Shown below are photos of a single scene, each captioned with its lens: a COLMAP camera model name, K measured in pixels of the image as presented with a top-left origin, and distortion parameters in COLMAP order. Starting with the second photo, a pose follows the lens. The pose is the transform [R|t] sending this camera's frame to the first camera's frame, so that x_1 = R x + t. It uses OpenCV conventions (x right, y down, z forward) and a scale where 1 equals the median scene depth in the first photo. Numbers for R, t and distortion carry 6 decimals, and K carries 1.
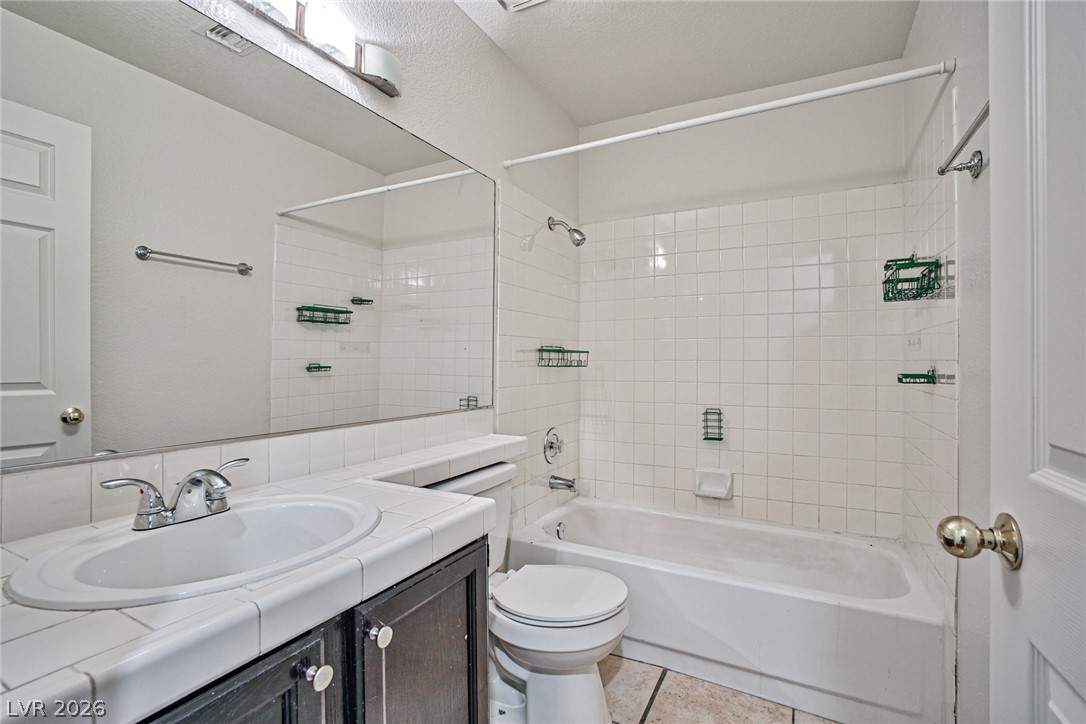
lens RADIAL K [[491.0, 0, 543.7], [0, 491.0, 362.8], [0, 0, 1]] dist [-0.029655, 0.010627]
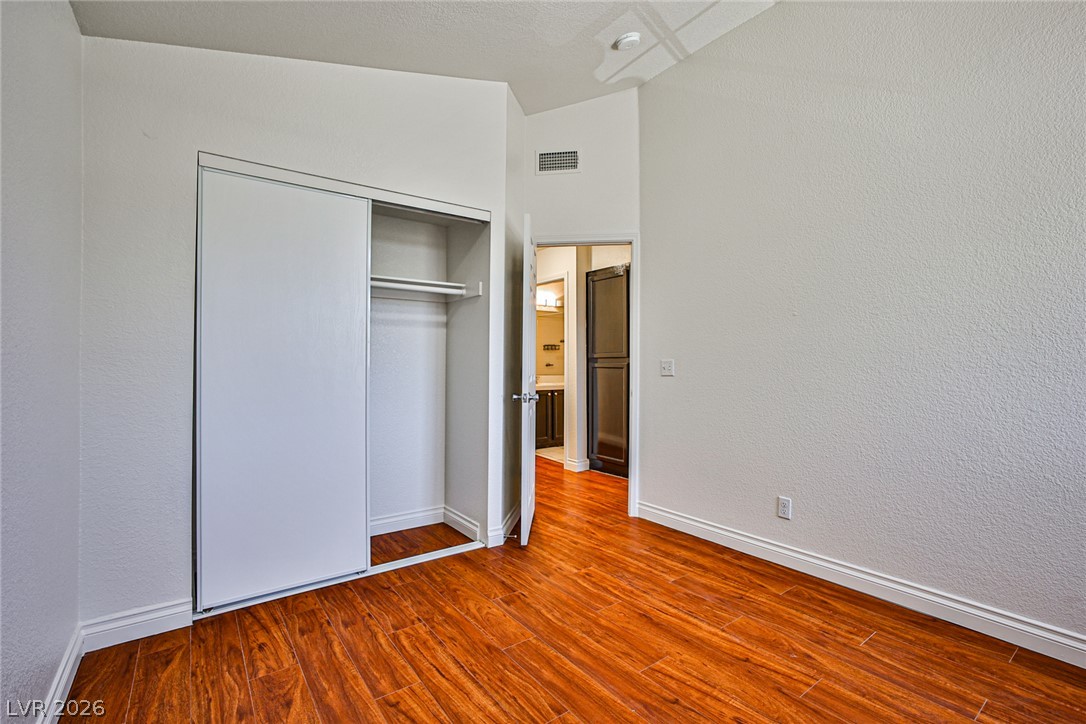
lens RADIAL K [[491.0, 0, 544.6], [0, 491.0, 363.9], [0, 0, 1]] dist [-0.029655, 0.010627]
pose [[0.902962, -0.005321, -0.429687, 0.808563], [0.002552, 0.999972, -0.007021, 0.023739], [0.429713, 0.005243, 0.902951, -1.740781]]
